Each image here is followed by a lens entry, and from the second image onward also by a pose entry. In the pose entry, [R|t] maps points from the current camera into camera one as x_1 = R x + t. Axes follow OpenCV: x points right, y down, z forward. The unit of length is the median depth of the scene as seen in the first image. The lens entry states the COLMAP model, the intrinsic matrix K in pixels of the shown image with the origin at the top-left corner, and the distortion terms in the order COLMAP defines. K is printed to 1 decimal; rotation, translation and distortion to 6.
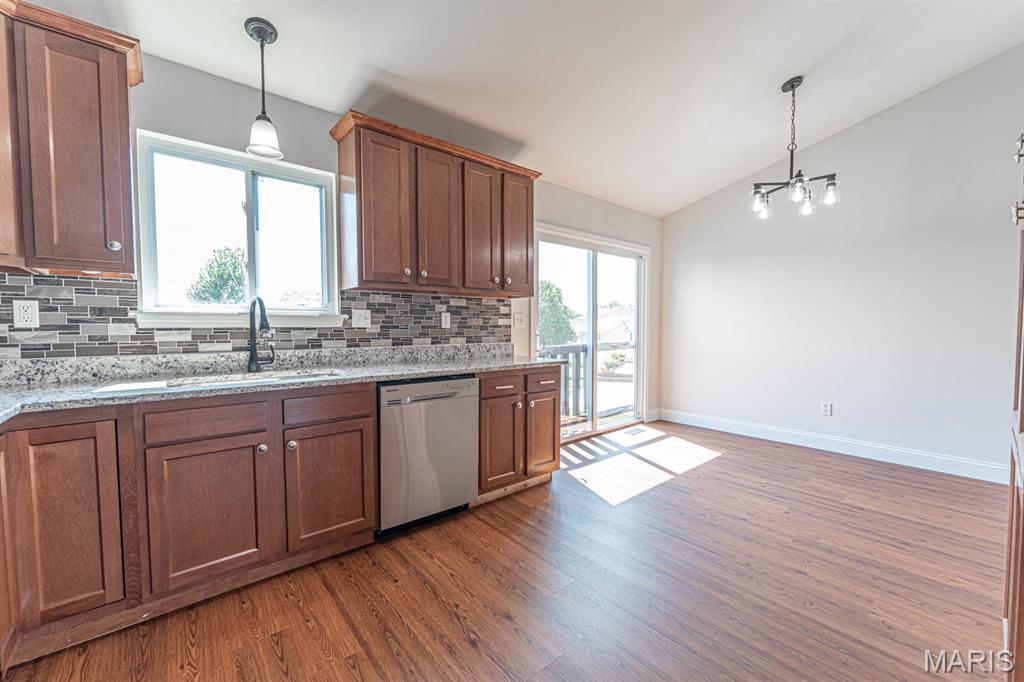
lens RADIAL K [[410.1, 0, 512.0], [0, 410.1, 341.0], [0, 0, 1]] dist [-0.001603, -0.000481]
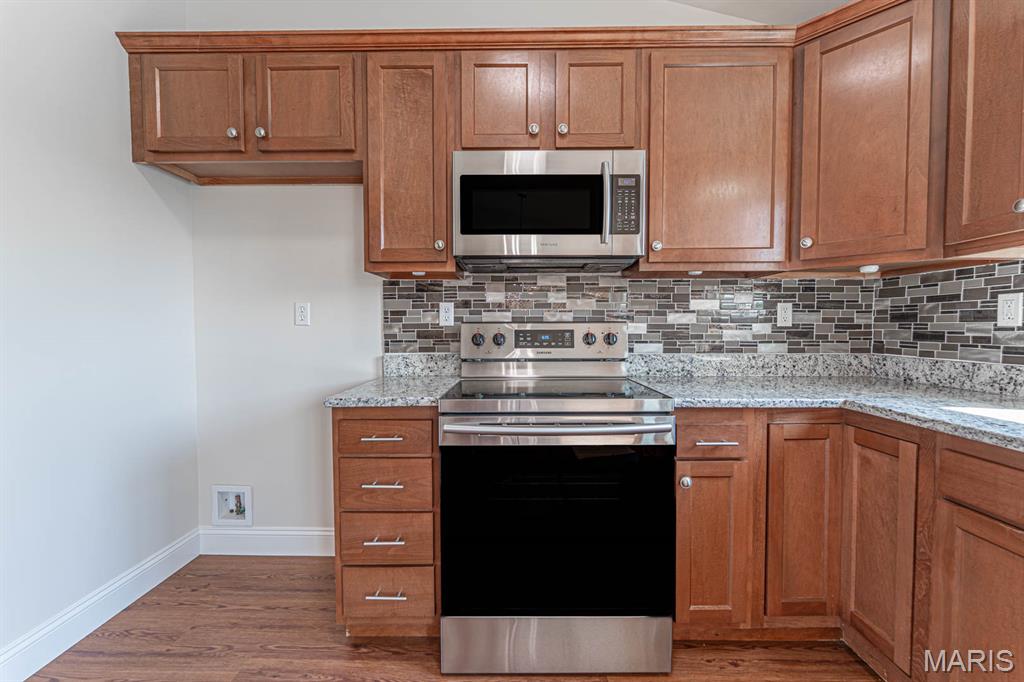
lens RADIAL K [[410.1, 0, 512.0], [0, 410.1, 341.0], [0, 0, 1]] dist [-0.001603, -0.000481]
pose [[-0.657916, 0.024561, -0.752690, 0.068775], [-0.029142, 0.997889, 0.058034, -0.015533], [0.752527, 0.060116, -0.655812, 0.556733]]
